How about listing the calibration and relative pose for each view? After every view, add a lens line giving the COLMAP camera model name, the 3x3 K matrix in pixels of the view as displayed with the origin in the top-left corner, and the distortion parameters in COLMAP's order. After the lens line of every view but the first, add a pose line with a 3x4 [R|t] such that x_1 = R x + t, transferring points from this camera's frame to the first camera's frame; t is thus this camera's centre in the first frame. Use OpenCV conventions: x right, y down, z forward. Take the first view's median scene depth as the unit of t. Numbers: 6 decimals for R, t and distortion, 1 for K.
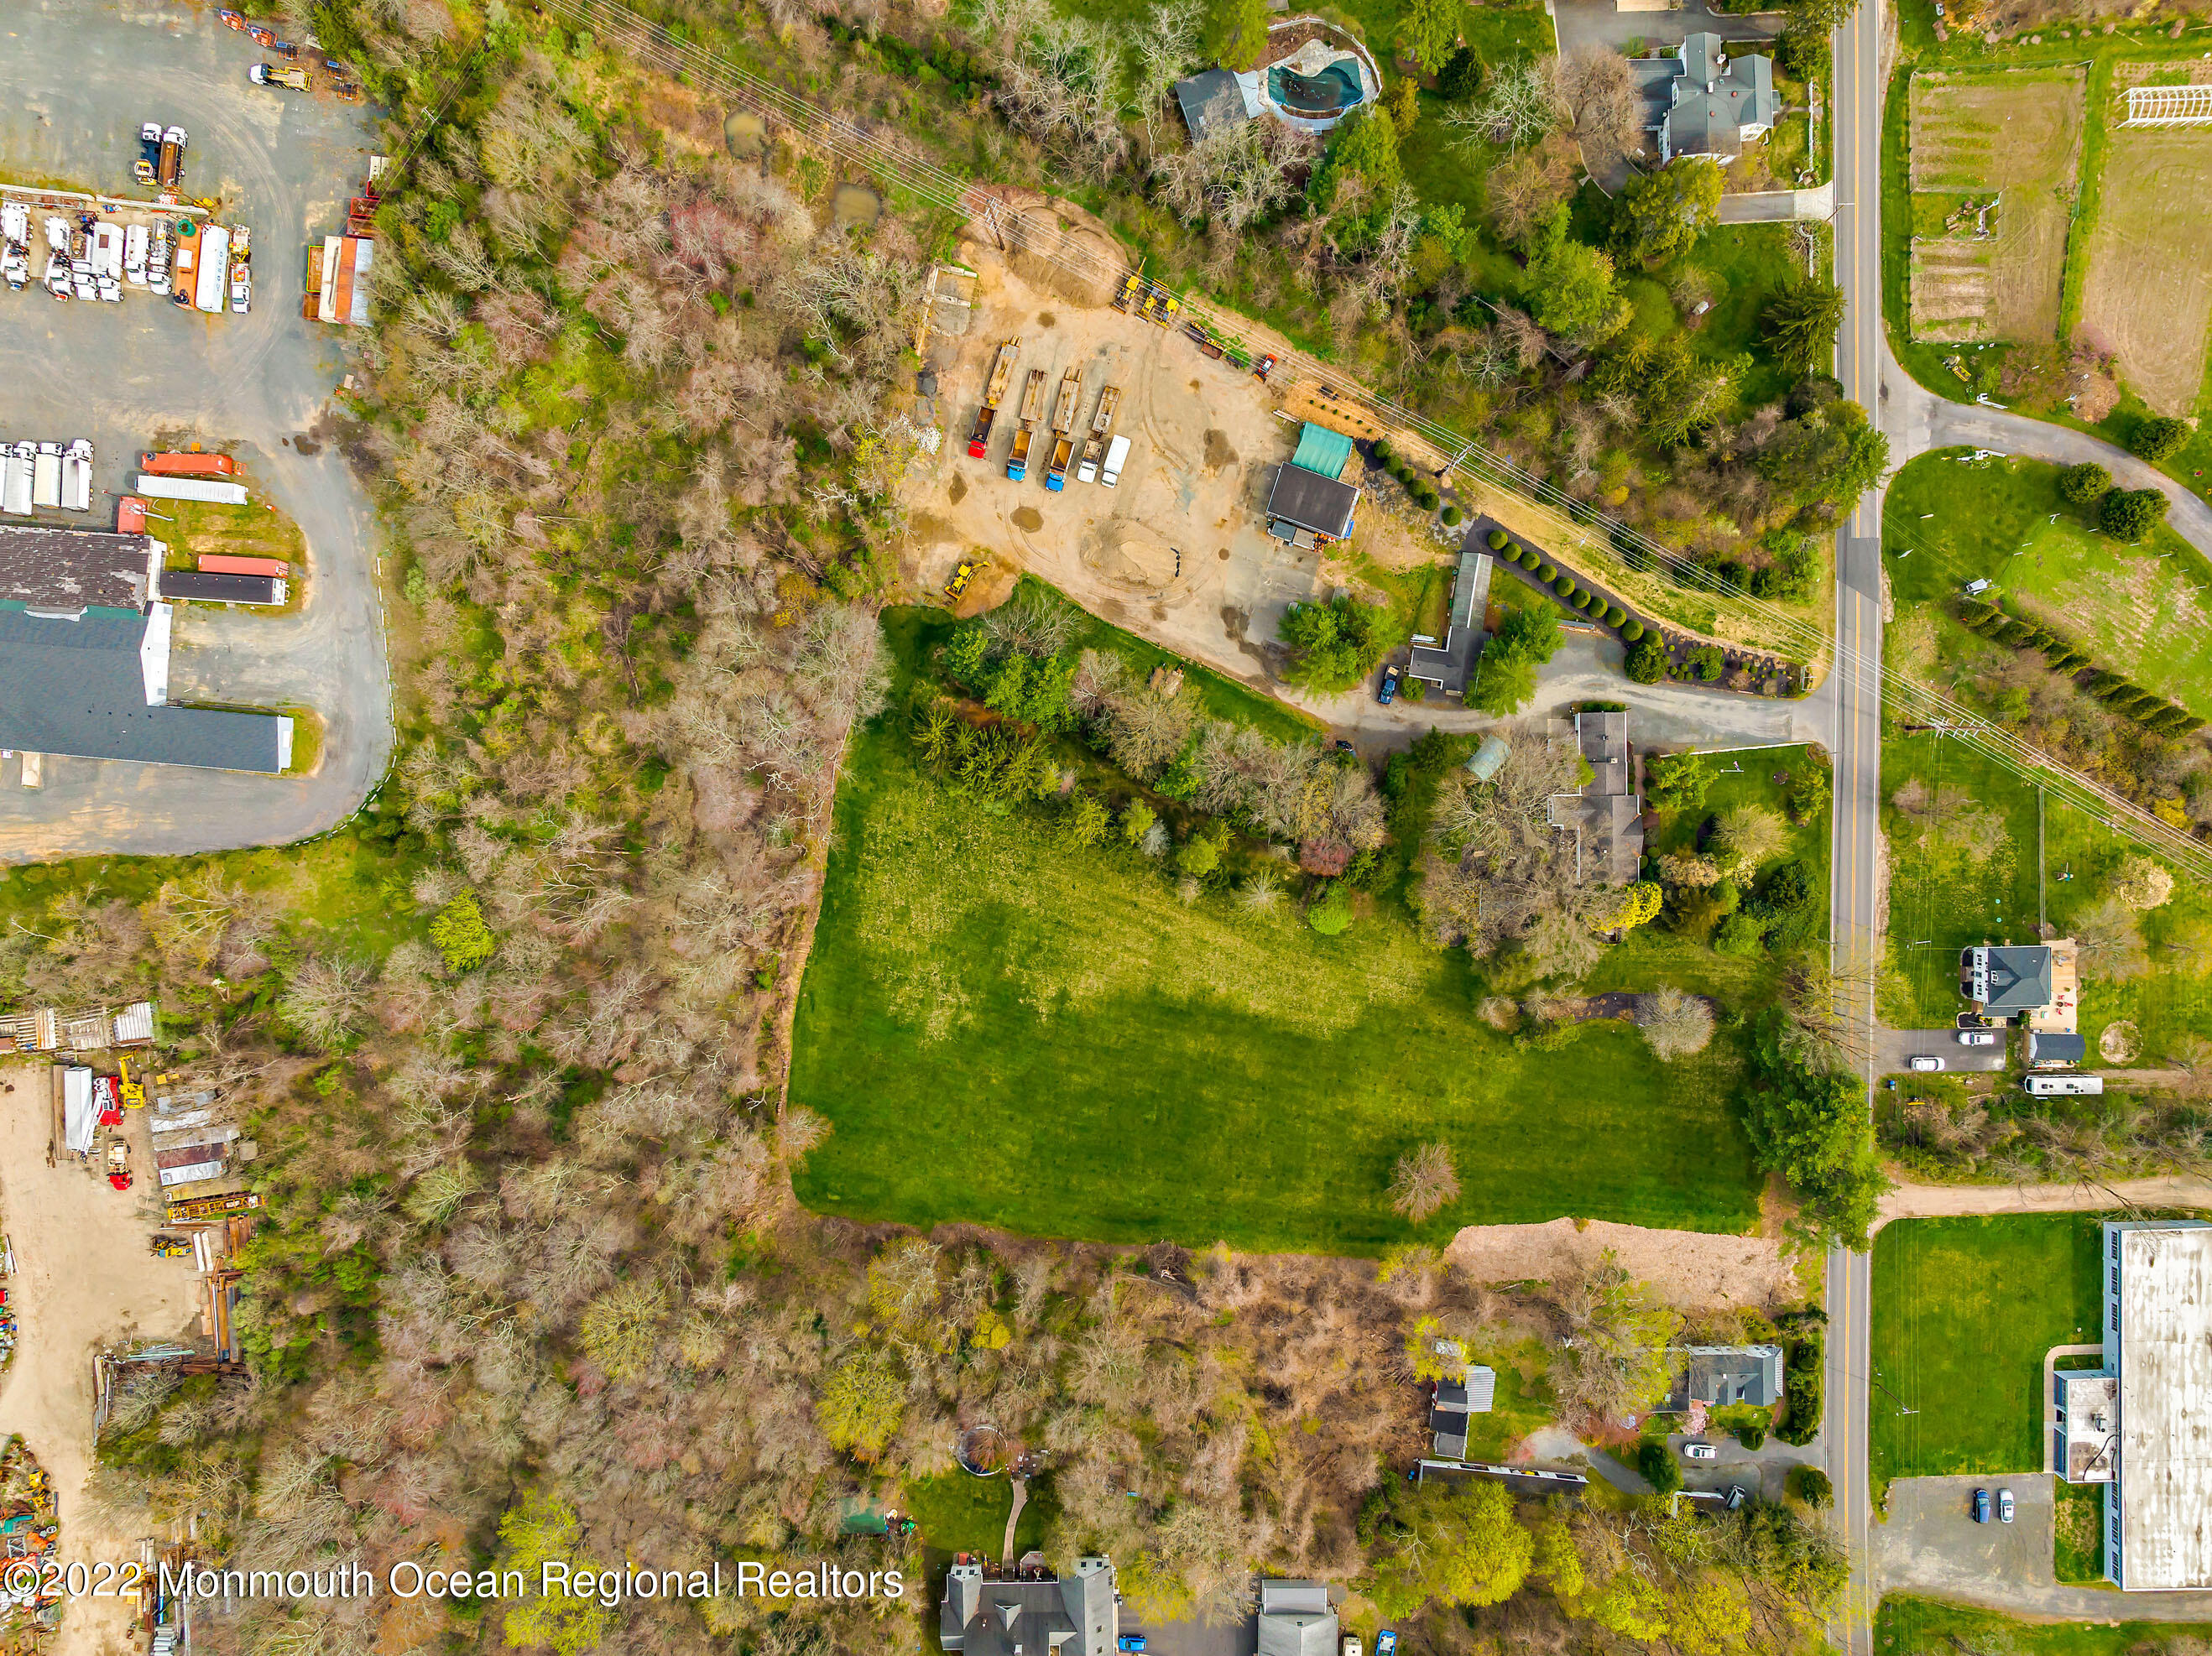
lens RADIAL K [[1555.7, 0, 1106.0], [0, 1555.7, 828.0], [0, 0, 1]] dist [-0.004144, -0.072364]
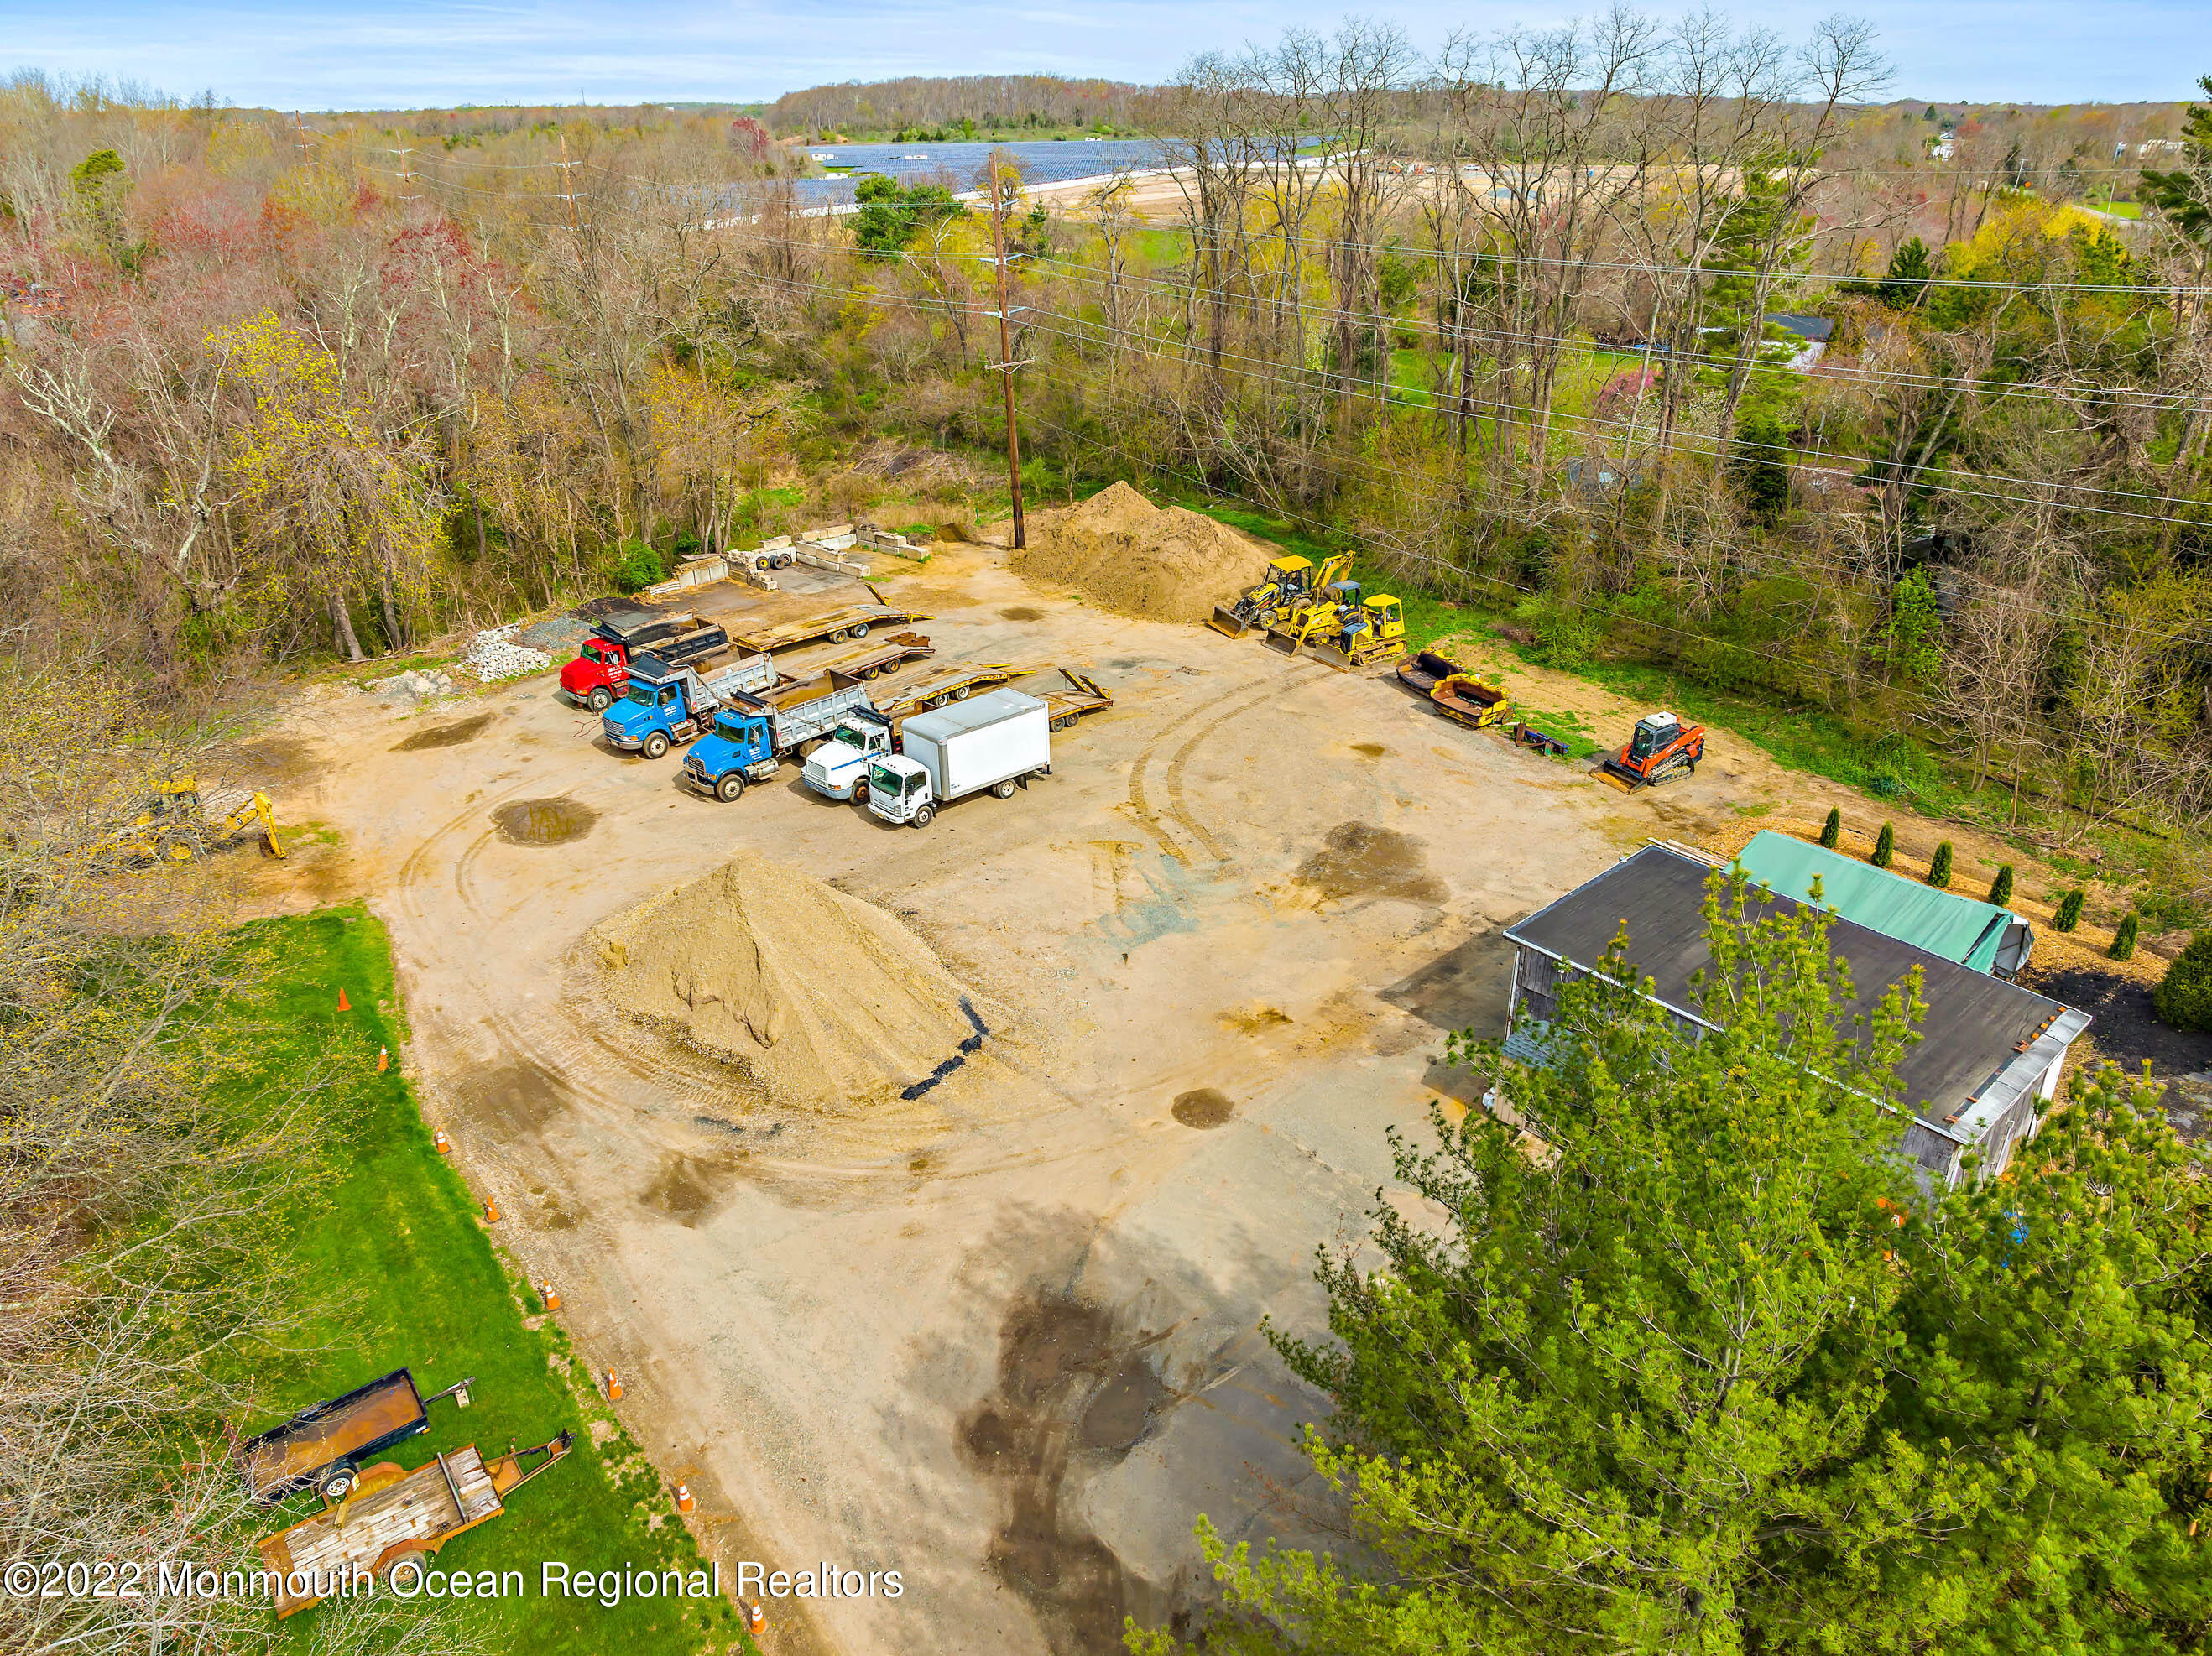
lens RADIAL K [[1555.7, 0, 1106.0], [0, 1555.7, 828.0], [0, 0, 1]] dist [-0.004144, -0.072364]
pose [[0.881085, 0.196302, -0.430296, 0.135624], [-0.472918, 0.353737, -0.806982, -0.041192], [-0.006201, 0.914514, 0.404507, 0.903514]]
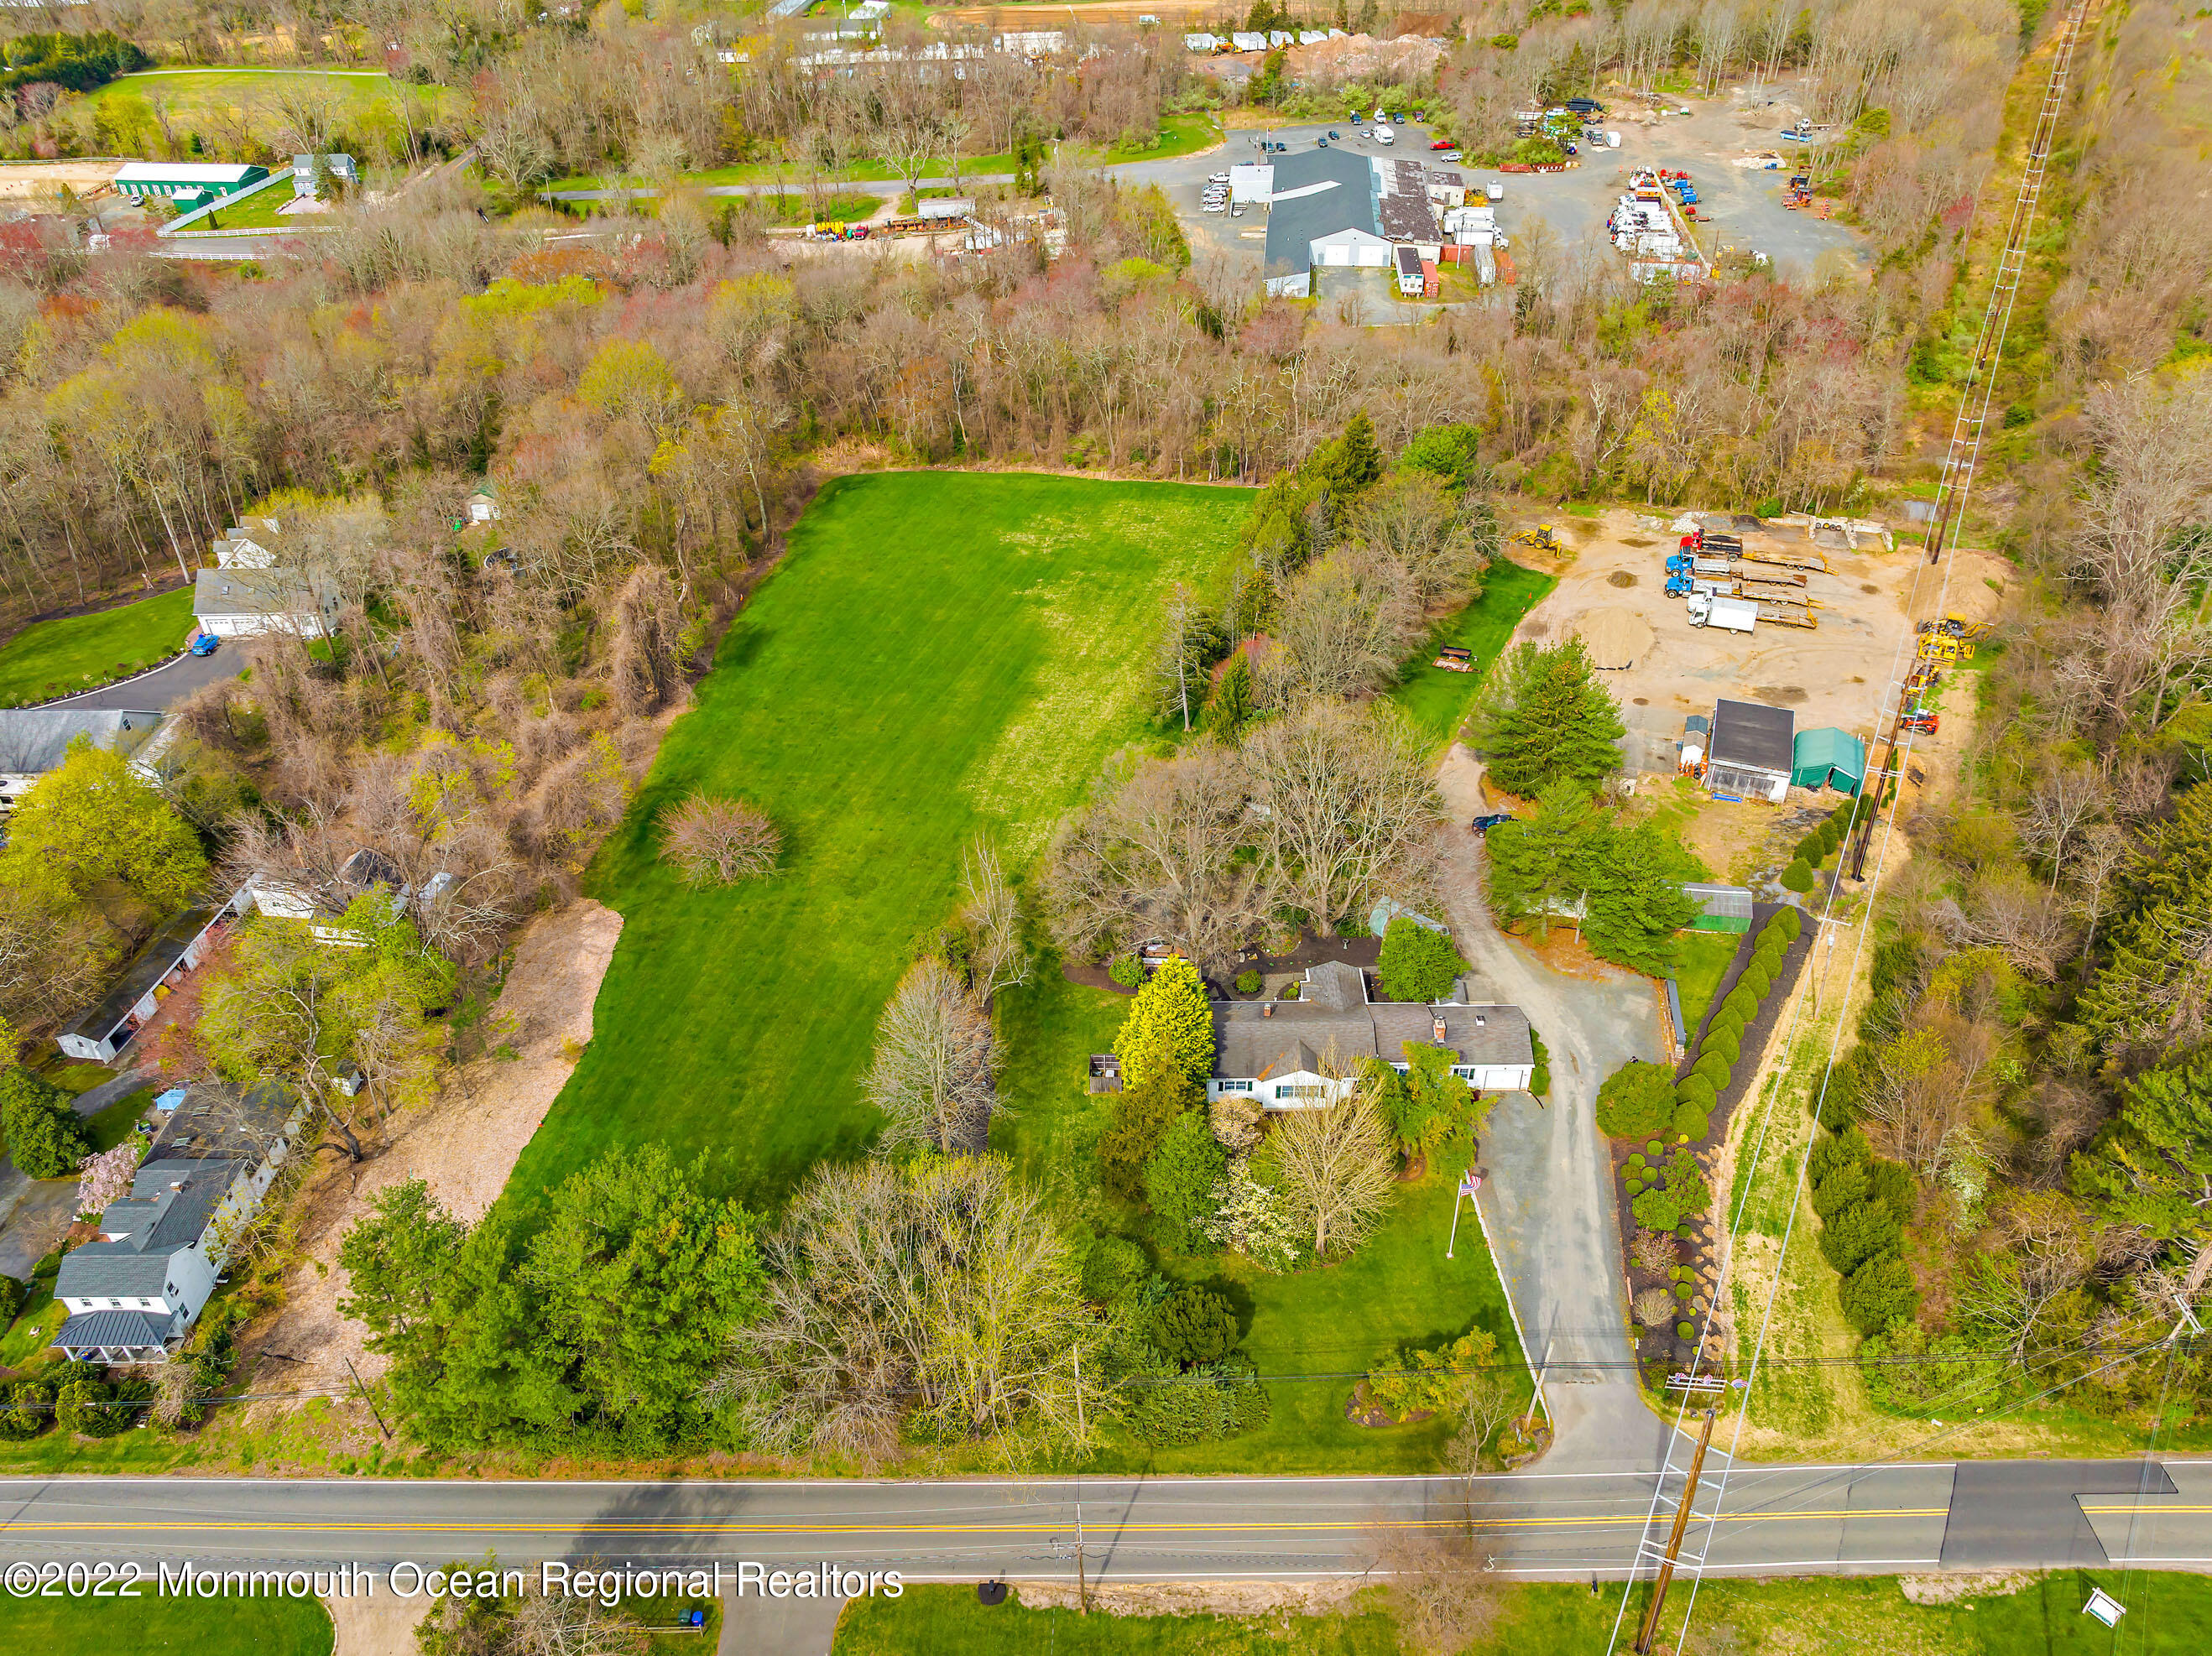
lens RADIAL K [[1606.7, 0, 1108.8], [0, 1606.7, 781.0], [0, 0, 1]] dist [-0.066140, 0.042817]
pose [[-0.020683, 0.562837, -0.826309, 0.719655], [-0.999748, -0.018843, 0.012189, 0.063329], [-0.008710, 0.826353, 0.563085, 0.615288]]
